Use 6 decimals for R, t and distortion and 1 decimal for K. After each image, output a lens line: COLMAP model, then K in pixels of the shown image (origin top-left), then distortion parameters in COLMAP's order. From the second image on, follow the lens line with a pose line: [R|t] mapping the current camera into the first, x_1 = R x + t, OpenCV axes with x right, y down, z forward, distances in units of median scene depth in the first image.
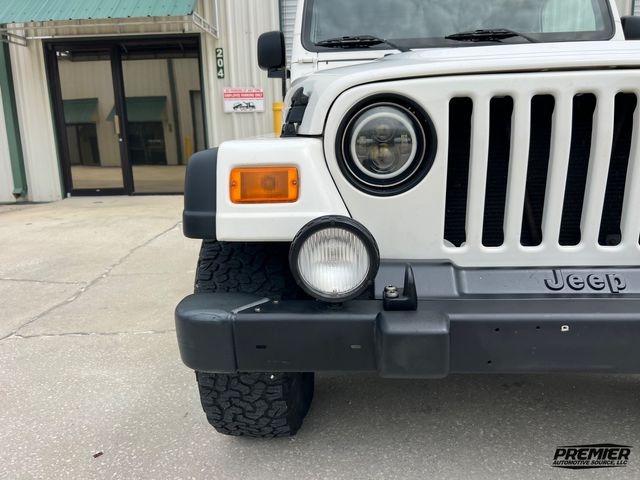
lens RADIAL K [[488.1, 0, 321.6], [0, 488.1, 234.3], [0, 0, 1]] dist [0.049907, -0.058534]
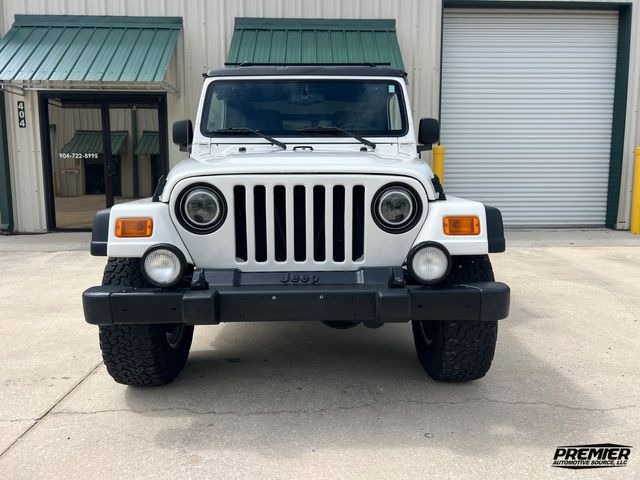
lens RADIAL K [[488.1, 0, 321.6], [0, 488.1, 234.3], [0, 0, 1]] dist [0.049907, -0.058534]
pose [[0.996962, 0.012134, 0.076940, 0.434132], [-0.005140, 0.995887, -0.090453, 0.088423], [-0.077721, 0.089783, 0.992924, -0.900817]]
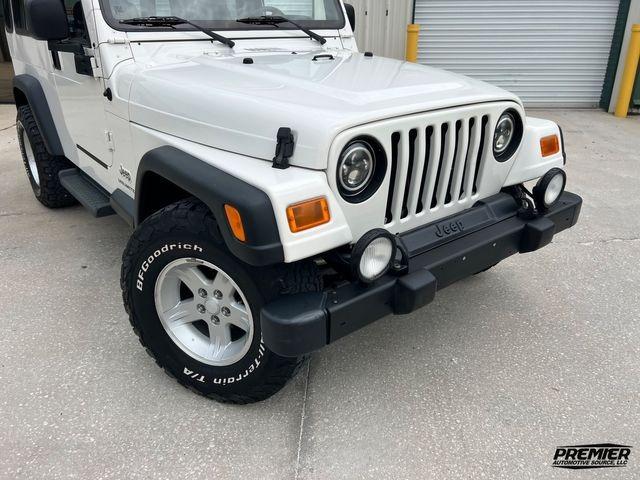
lens RADIAL K [[488.1, 0, 321.6], [0, 488.1, 234.3], [0, 0, 1]] dist [0.049907, -0.058534]
pose [[0.741899, -0.244140, 0.624485, -0.884397], [0.122776, 0.965073, 0.231431, -0.332491], [-0.659175, -0.095026, 0.745961, -0.044330]]
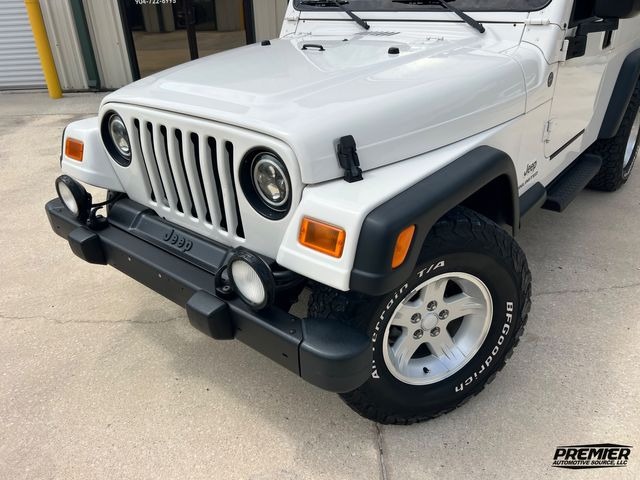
lens RADIAL K [[488.1, 0, 321.6], [0, 488.1, 234.3], [0, 0, 1]] dist [0.049907, -0.058534]
pose [[0.808212, 0.269109, -0.523807, 1.681454], [-0.118765, 0.945688, 0.302603, -0.461037], [0.576792, -0.182358, 0.796277, -0.064443]]
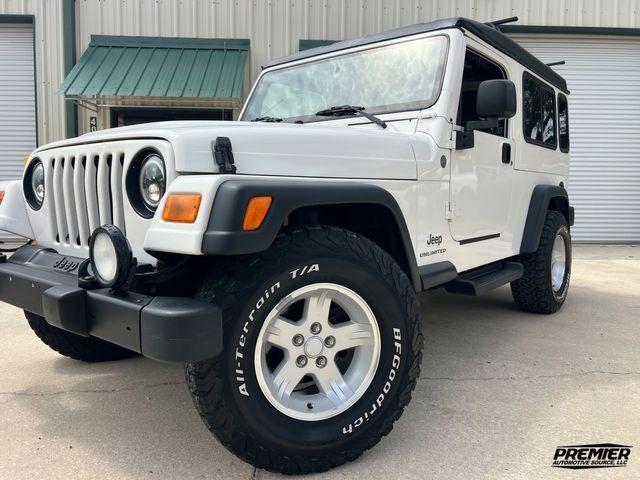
lens RADIAL K [[488.1, 0, 321.6], [0, 488.1, 234.3], [0, 0, 1]] dist [0.049907, -0.058534]
pose [[0.817505, 0.079049, -0.570471, 2.034870], [-0.152778, 0.984813, -0.082472, -0.000914], [0.555288, 0.154577, 0.817166, 0.078309]]
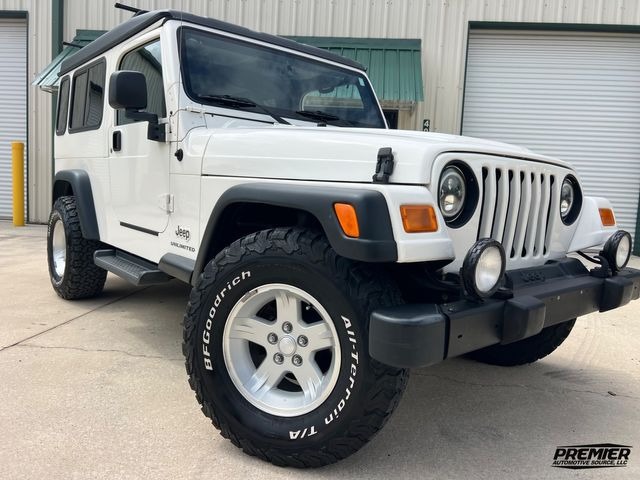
lens RADIAL K [[490.6, 0, 323.9], [0, 490.6, 234.1], [0, 0, 1]] dist [0.006483, -0.004281]
pose [[0.720507, -0.004725, 0.693432, -1.132812], [0.084872, 0.993060, -0.081420, 0.024402], [-0.688234, 0.117516, 0.715907, 0.214153]]
